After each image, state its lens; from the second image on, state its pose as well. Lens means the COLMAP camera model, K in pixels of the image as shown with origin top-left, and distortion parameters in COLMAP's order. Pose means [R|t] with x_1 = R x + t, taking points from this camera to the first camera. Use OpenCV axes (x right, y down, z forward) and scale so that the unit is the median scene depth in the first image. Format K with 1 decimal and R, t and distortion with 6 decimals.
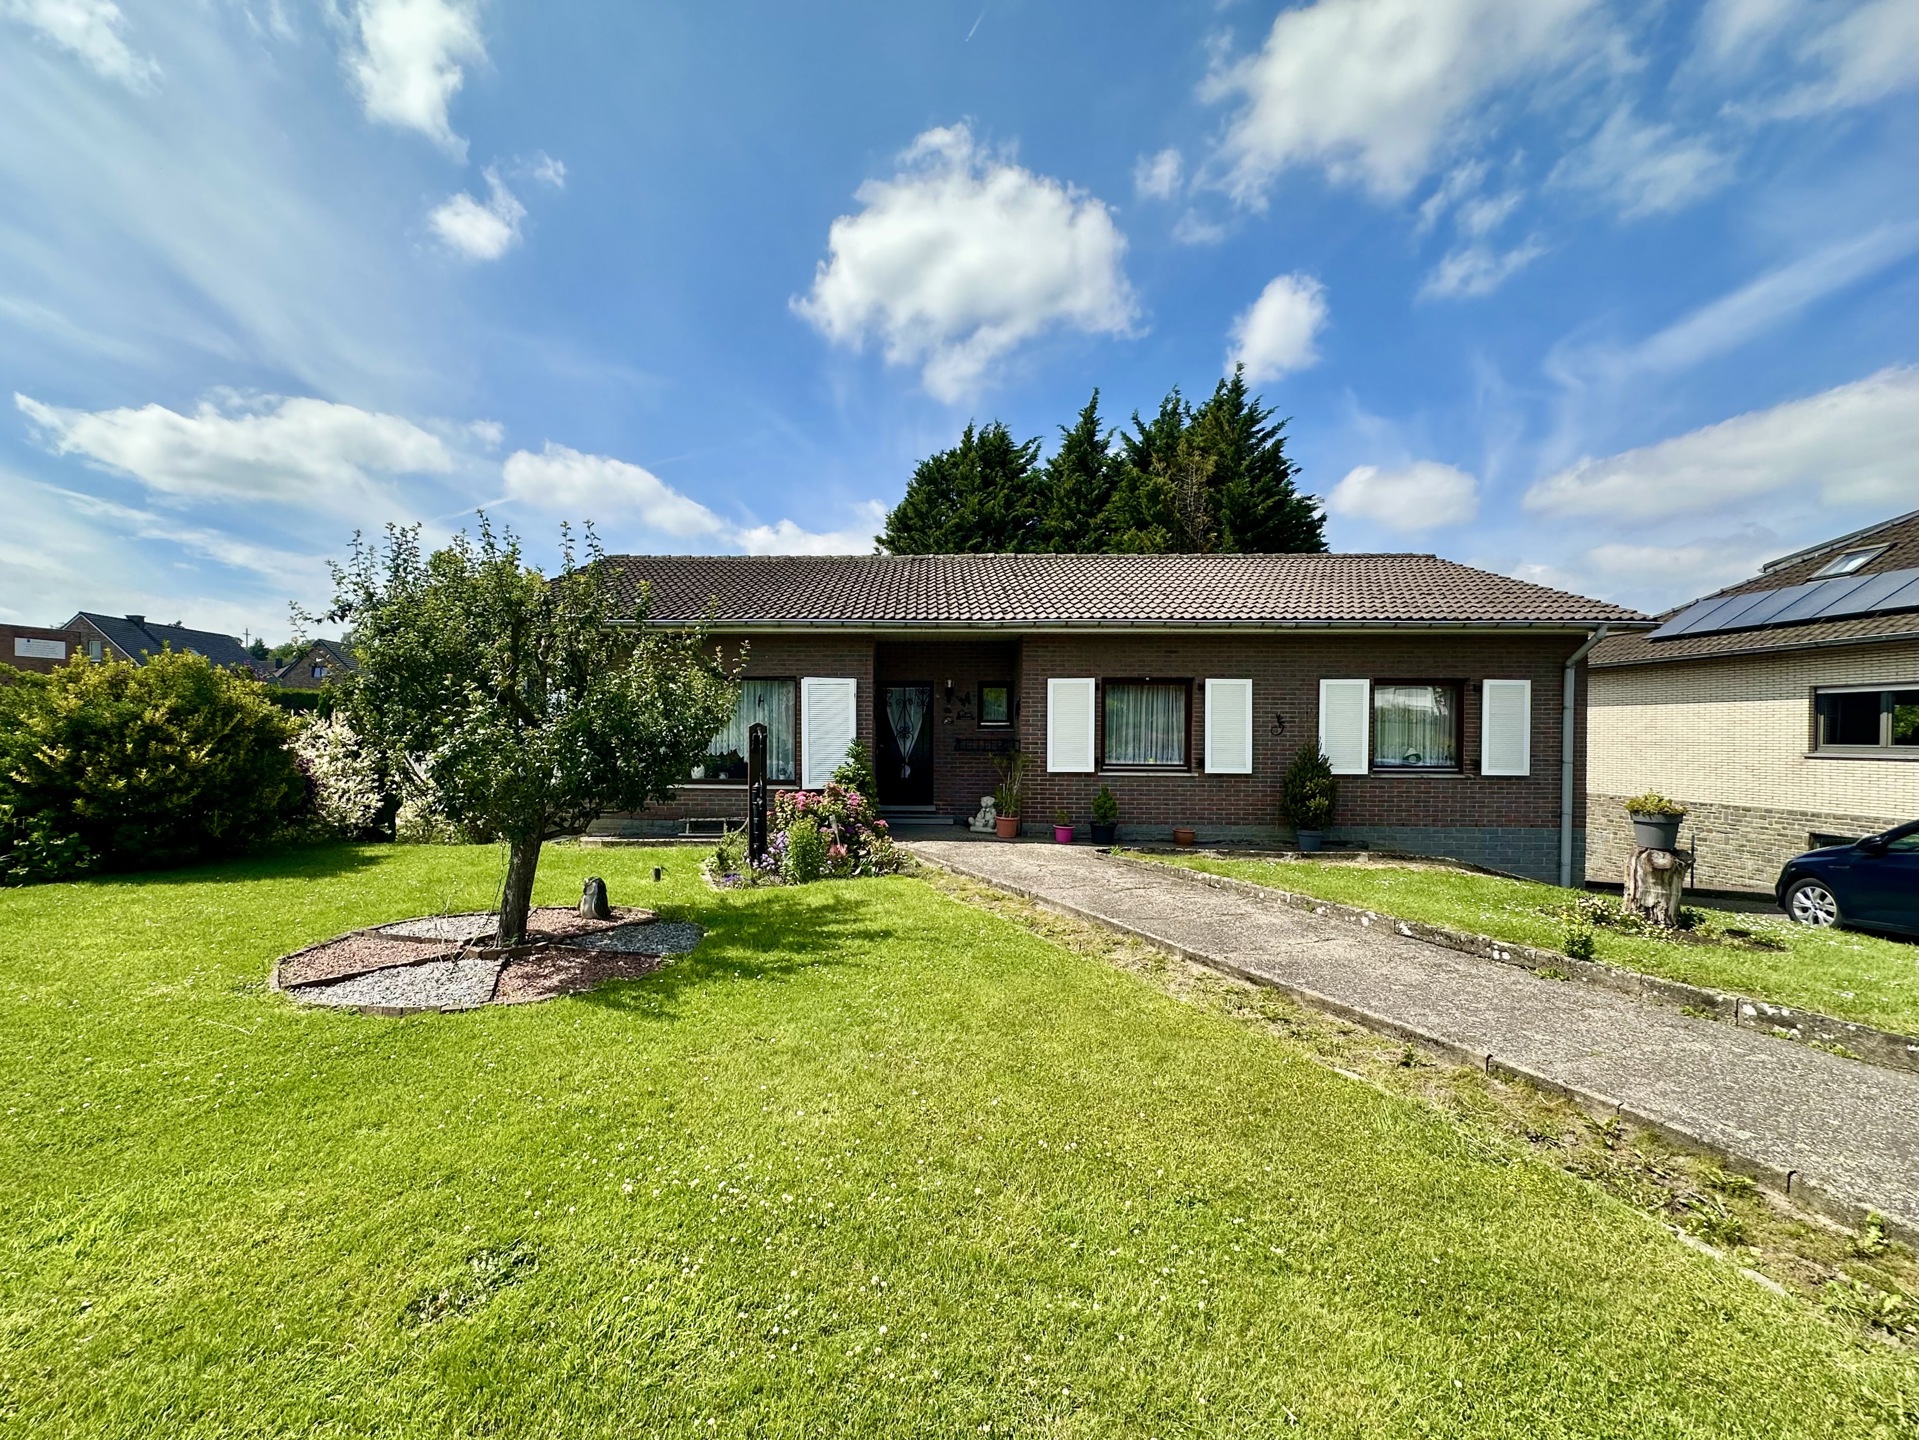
lens RADIAL K [[814.2, 0, 957.4], [0, 814.2, 756.2], [0, 0, 1]] dist [-0.012029, -0.000145]
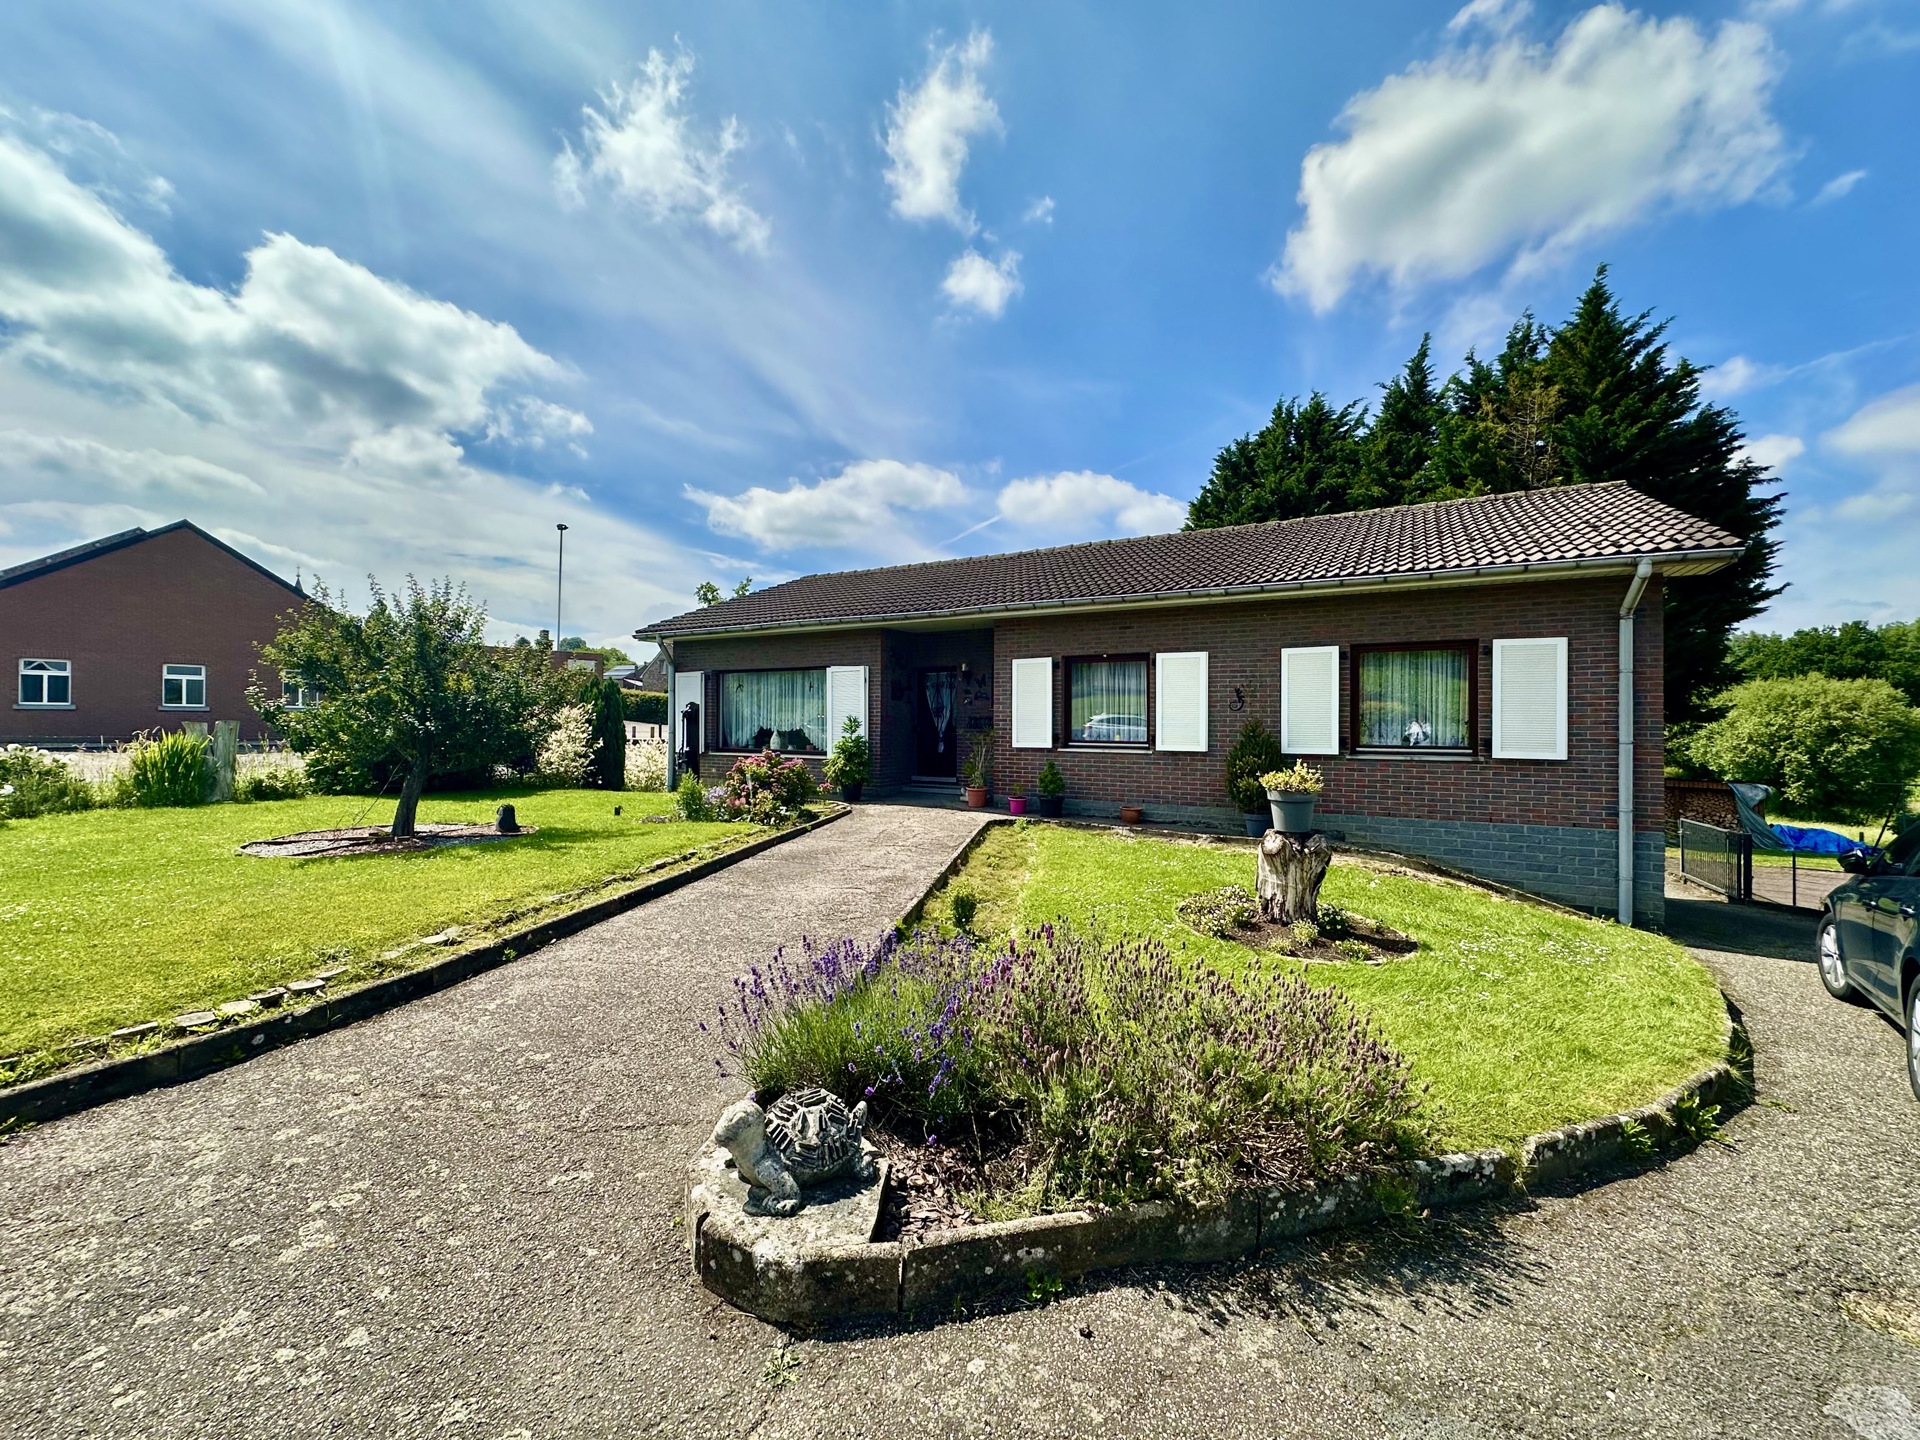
lens RADIAL K [[781.6, 0, 960.0], [0, 781.6, 720.0], [0, 0, 1]] dist [-0.000323, -0.000090]
pose [[0.883020, -0.003220, -0.469325, 0.279959], [-0.012165, 0.999484, -0.029744, 0.008004], [0.469179, 0.031974, 0.882524, 0.033695]]
